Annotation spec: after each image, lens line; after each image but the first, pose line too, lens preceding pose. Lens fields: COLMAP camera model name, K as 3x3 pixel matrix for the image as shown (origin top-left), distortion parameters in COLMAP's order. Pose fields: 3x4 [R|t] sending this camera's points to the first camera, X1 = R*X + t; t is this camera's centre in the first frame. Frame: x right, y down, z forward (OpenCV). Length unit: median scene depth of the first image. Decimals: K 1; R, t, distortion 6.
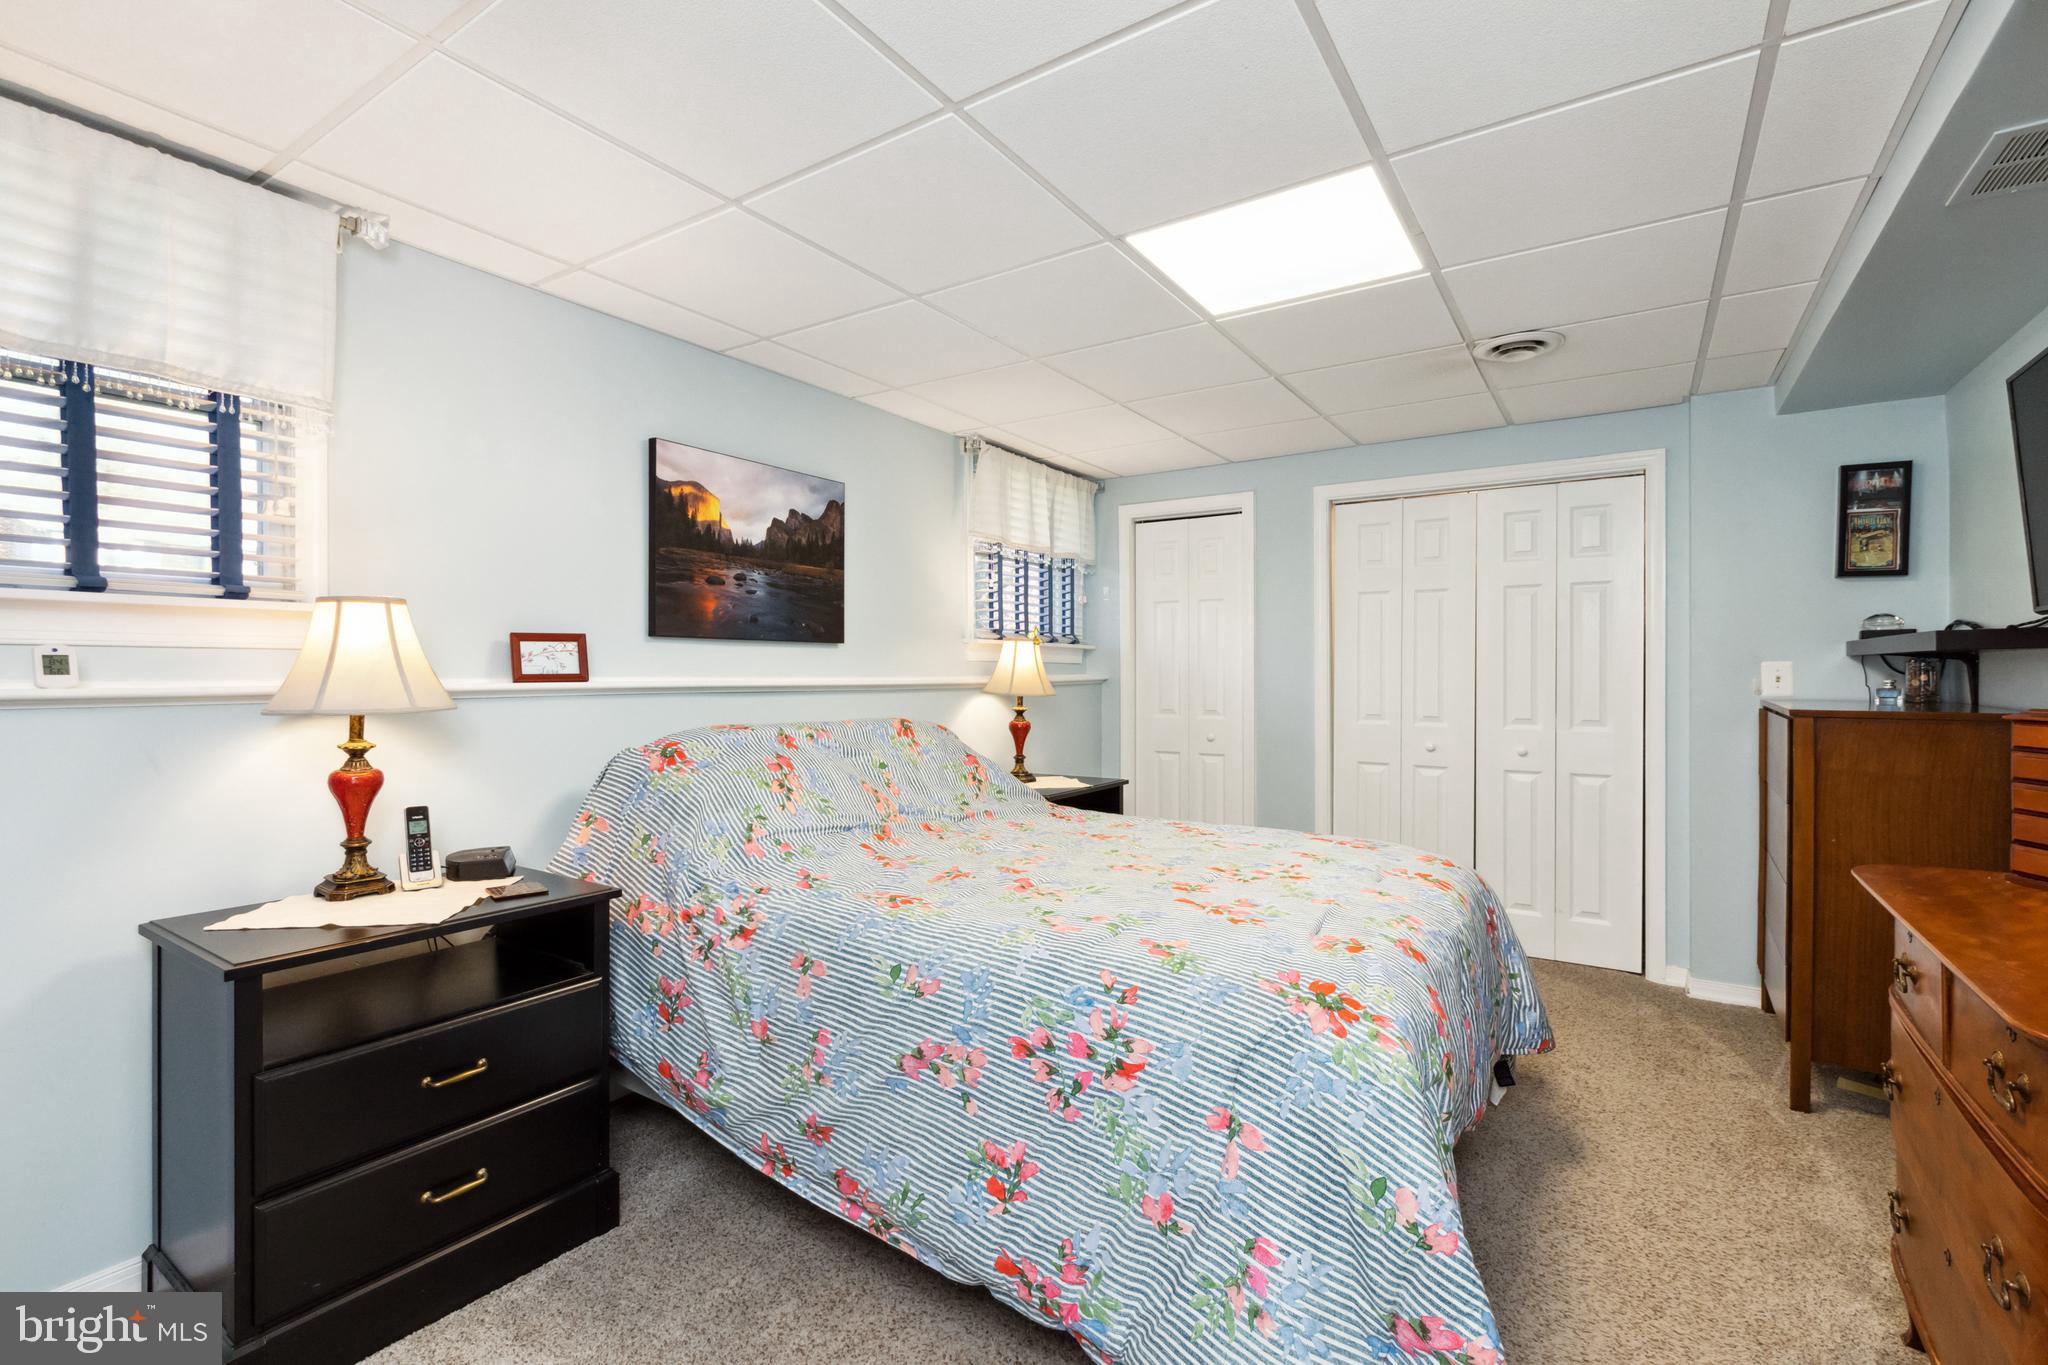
lens RADIAL K [[920.8, 0, 1023.4], [0, 920.8, 674.2], [0, 0, 1]] dist [0.000037, 0.000082]
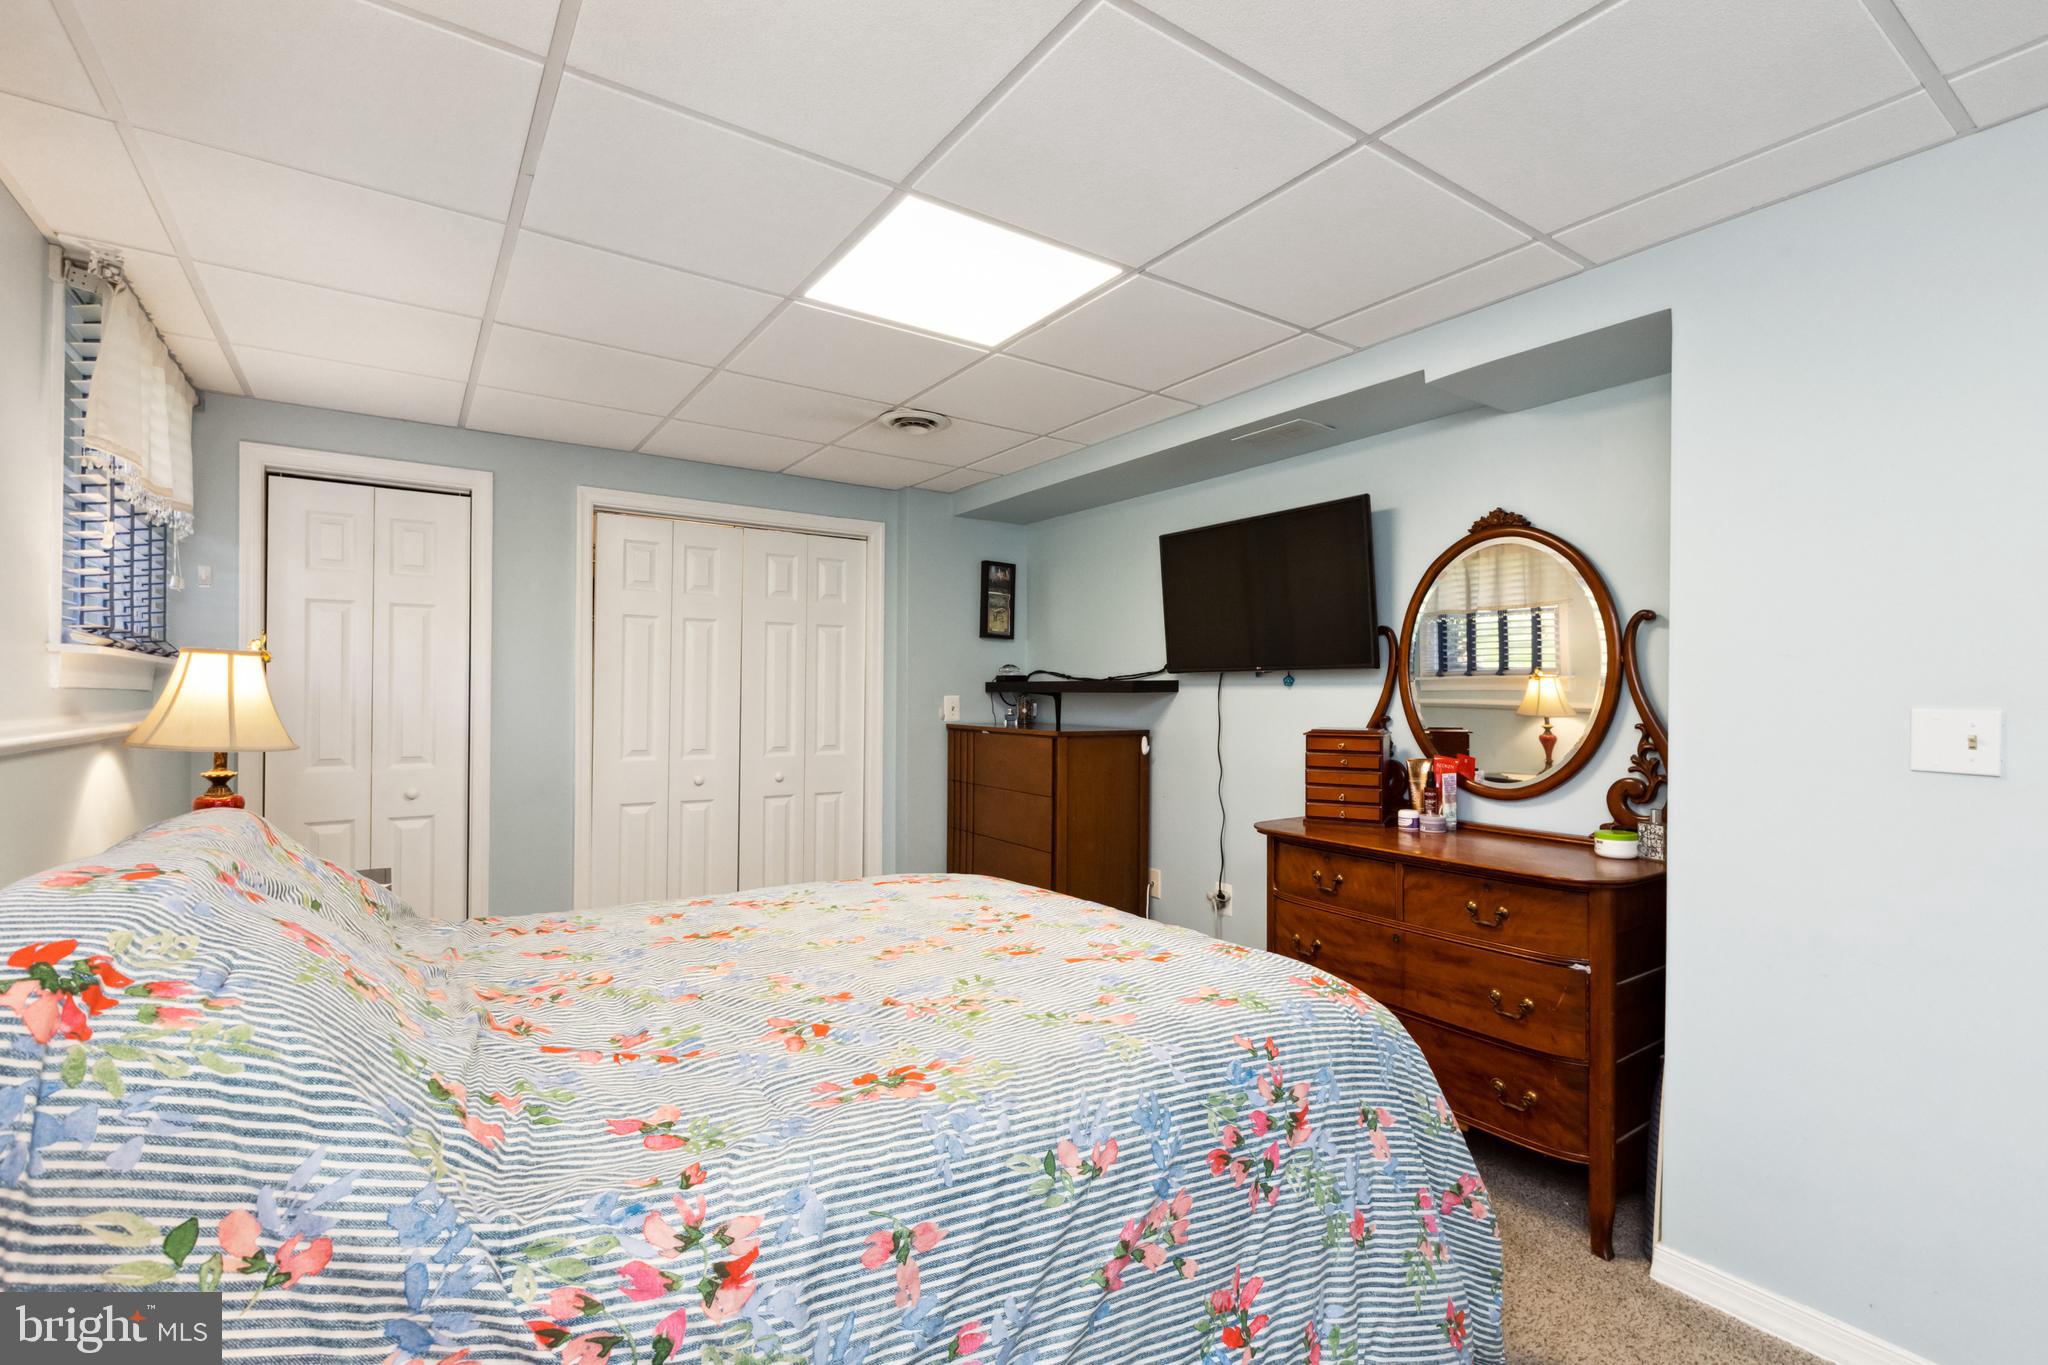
lens RADIAL K [[920.8, 0, 1023.4], [0, 920.8, 674.2], [0, 0, 1]] dist [0.000037, 0.000082]
pose [[0.371022, 0.022864, 0.928343, -0.746855], [-0.002343, 0.999717, -0.023686, -0.024552], [-0.928621, 0.006613, 0.370971, 0.716996]]
